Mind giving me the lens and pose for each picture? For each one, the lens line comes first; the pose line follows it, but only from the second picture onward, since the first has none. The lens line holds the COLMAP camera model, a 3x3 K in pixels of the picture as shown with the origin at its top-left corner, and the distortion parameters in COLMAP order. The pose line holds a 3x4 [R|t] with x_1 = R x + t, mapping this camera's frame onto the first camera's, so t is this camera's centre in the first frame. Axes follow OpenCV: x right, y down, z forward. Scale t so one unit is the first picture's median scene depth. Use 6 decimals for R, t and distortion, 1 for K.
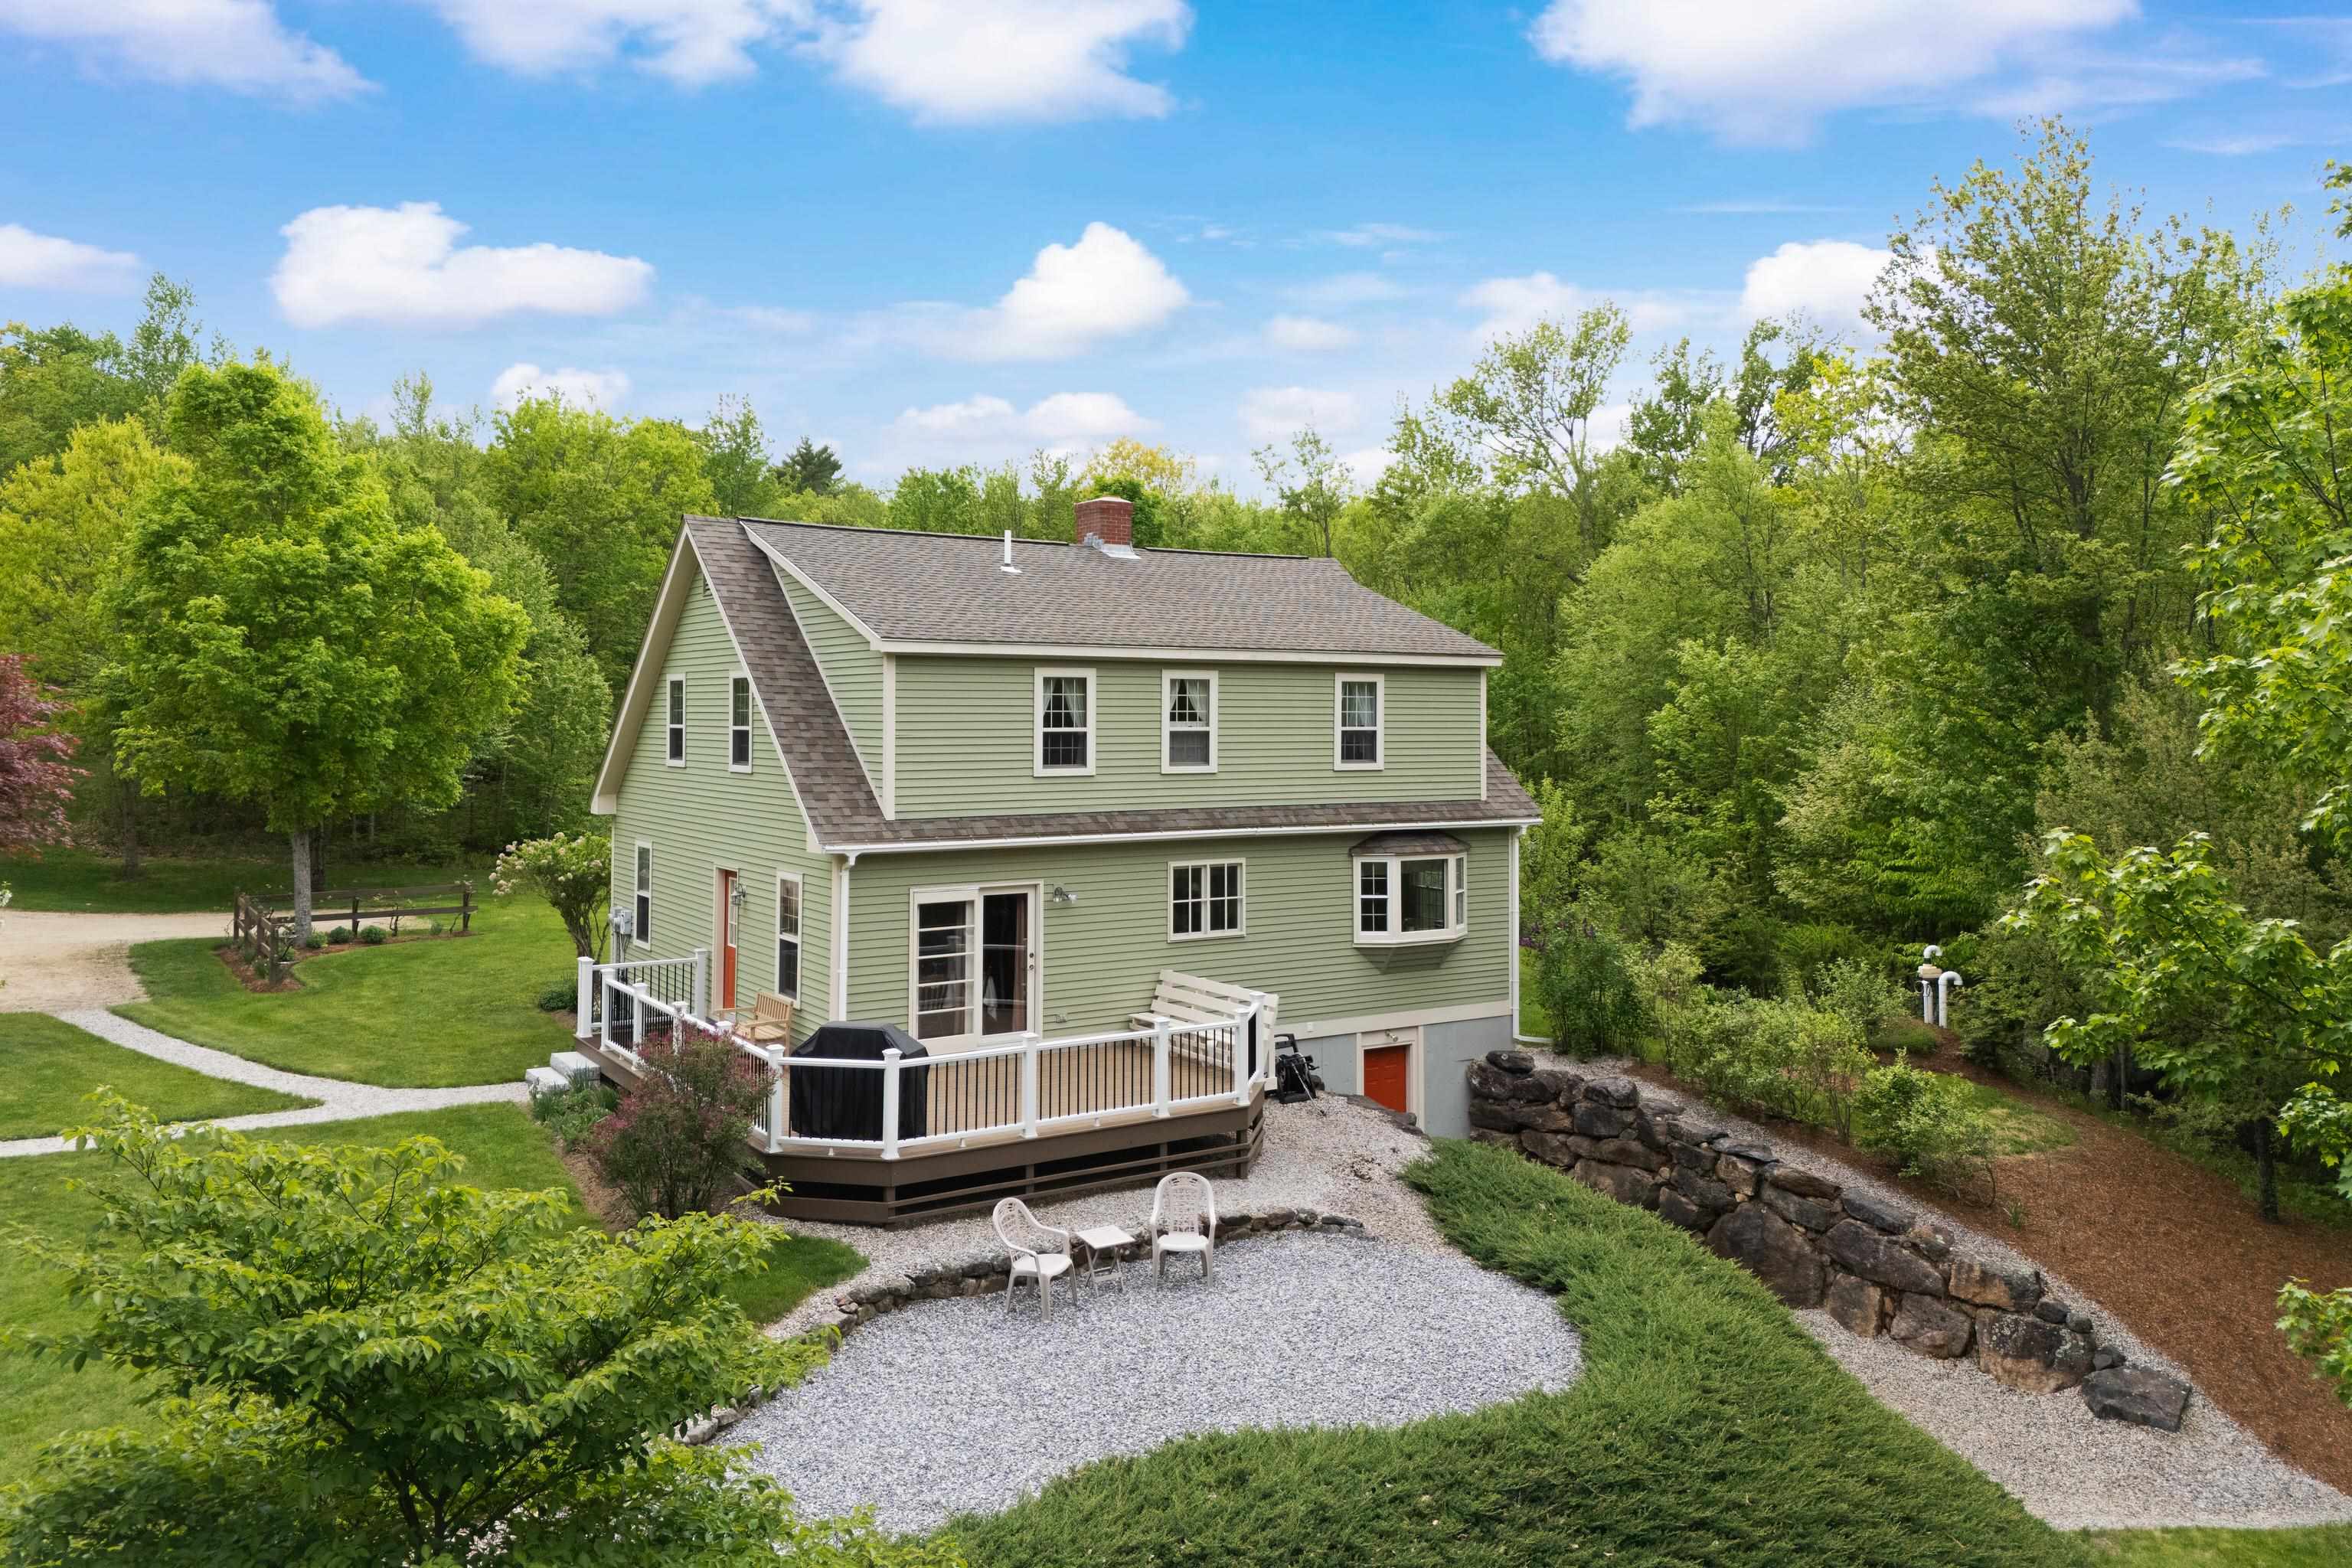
lens RADIAL K [[1720.5, 0, 1173.2], [0, 1720.5, 648.6], [0, 0, 1]] dist [0.005770, -0.001203]
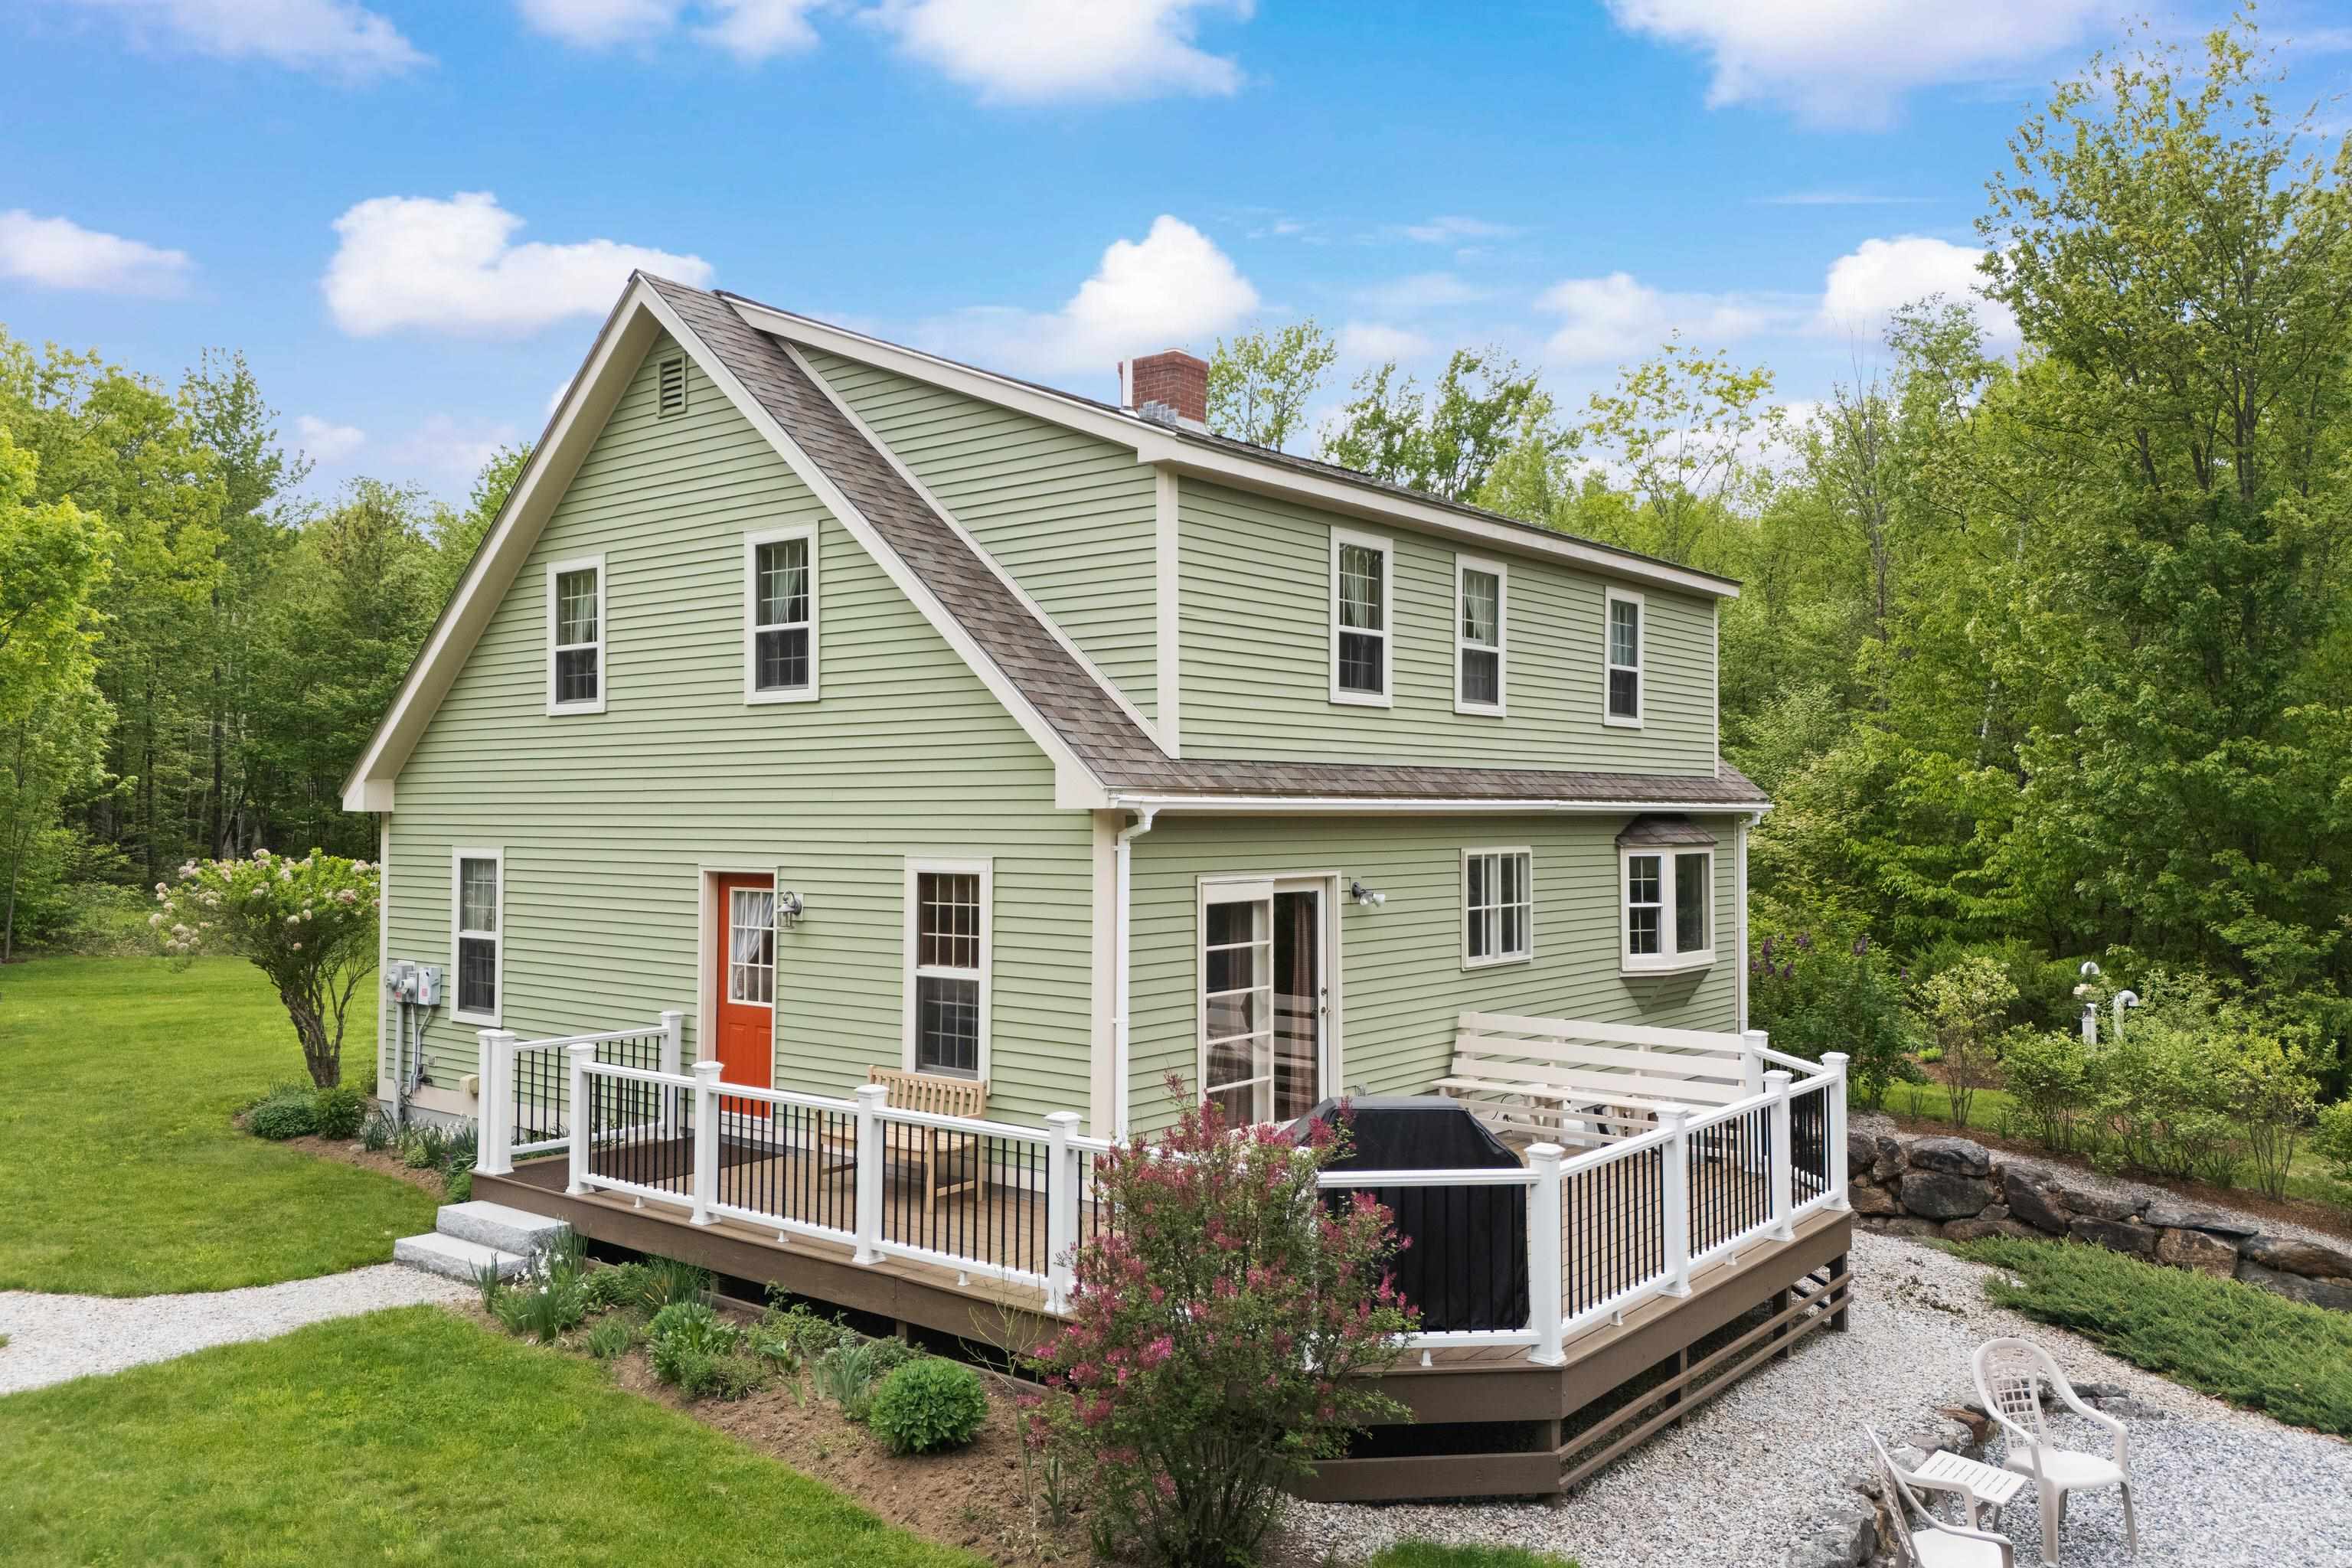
lens RADIAL K [[1727.1, 0, 1176.0], [0, 1727.1, 784.0], [0, 0, 1]] dist [0.039493, -0.048305]
pose [[0.950993, 0.003788, 0.309190, -0.306704], [-0.011311, 0.999682, 0.022544, 0.085059], [-0.309006, -0.024936, 0.950733, 0.402762]]
